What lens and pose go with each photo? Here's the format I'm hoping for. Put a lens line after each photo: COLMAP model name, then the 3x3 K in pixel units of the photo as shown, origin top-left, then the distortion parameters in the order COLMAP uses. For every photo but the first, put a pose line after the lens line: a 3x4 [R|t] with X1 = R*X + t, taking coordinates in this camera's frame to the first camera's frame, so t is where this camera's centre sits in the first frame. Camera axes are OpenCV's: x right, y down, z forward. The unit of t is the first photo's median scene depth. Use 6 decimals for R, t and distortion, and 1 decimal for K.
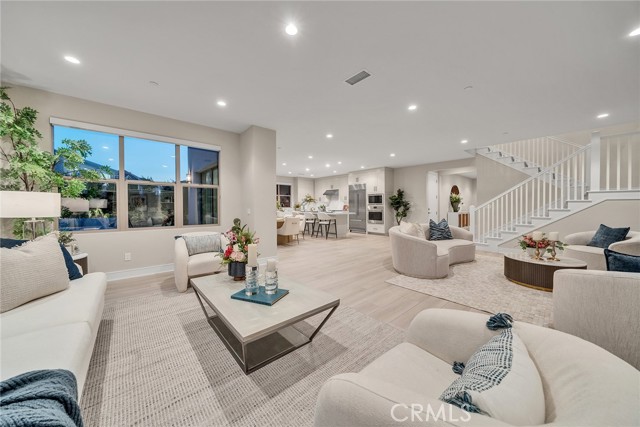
lens RADIAL K [[218.8, 0, 317.4], [0, 218.8, 208.4], [0, 0, 1]] dist [-0.001257, -0.000101]
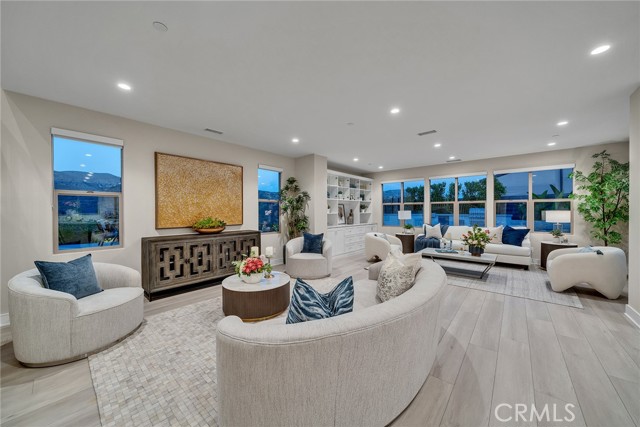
lens RADIAL K [[231.5, 0, 320.0], [0, 231.5, 213.5], [0, 0, 1]] dist [0.000307, -0.000016]
pose [[-0.988055, 0.006091, -0.153984, 0.788330], [0.002508, 0.999722, 0.023456, -0.059438], [0.154084, 0.022790, -0.987795, 1.667268]]
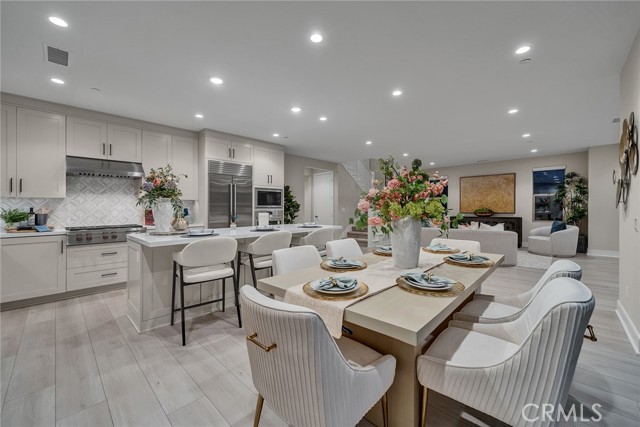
lens RADIAL K [[254.6, 0, 312.0], [0, 254.6, 211.9], [0, 0, 1]] dist [-0.000654, -0.000083]
pose [[-0.083192, -0.005973, 0.996516, -0.880473], [0.018548, 0.999800, 0.007541, -0.025431], [-0.996361, 0.019110, -0.083064, 2.144872]]
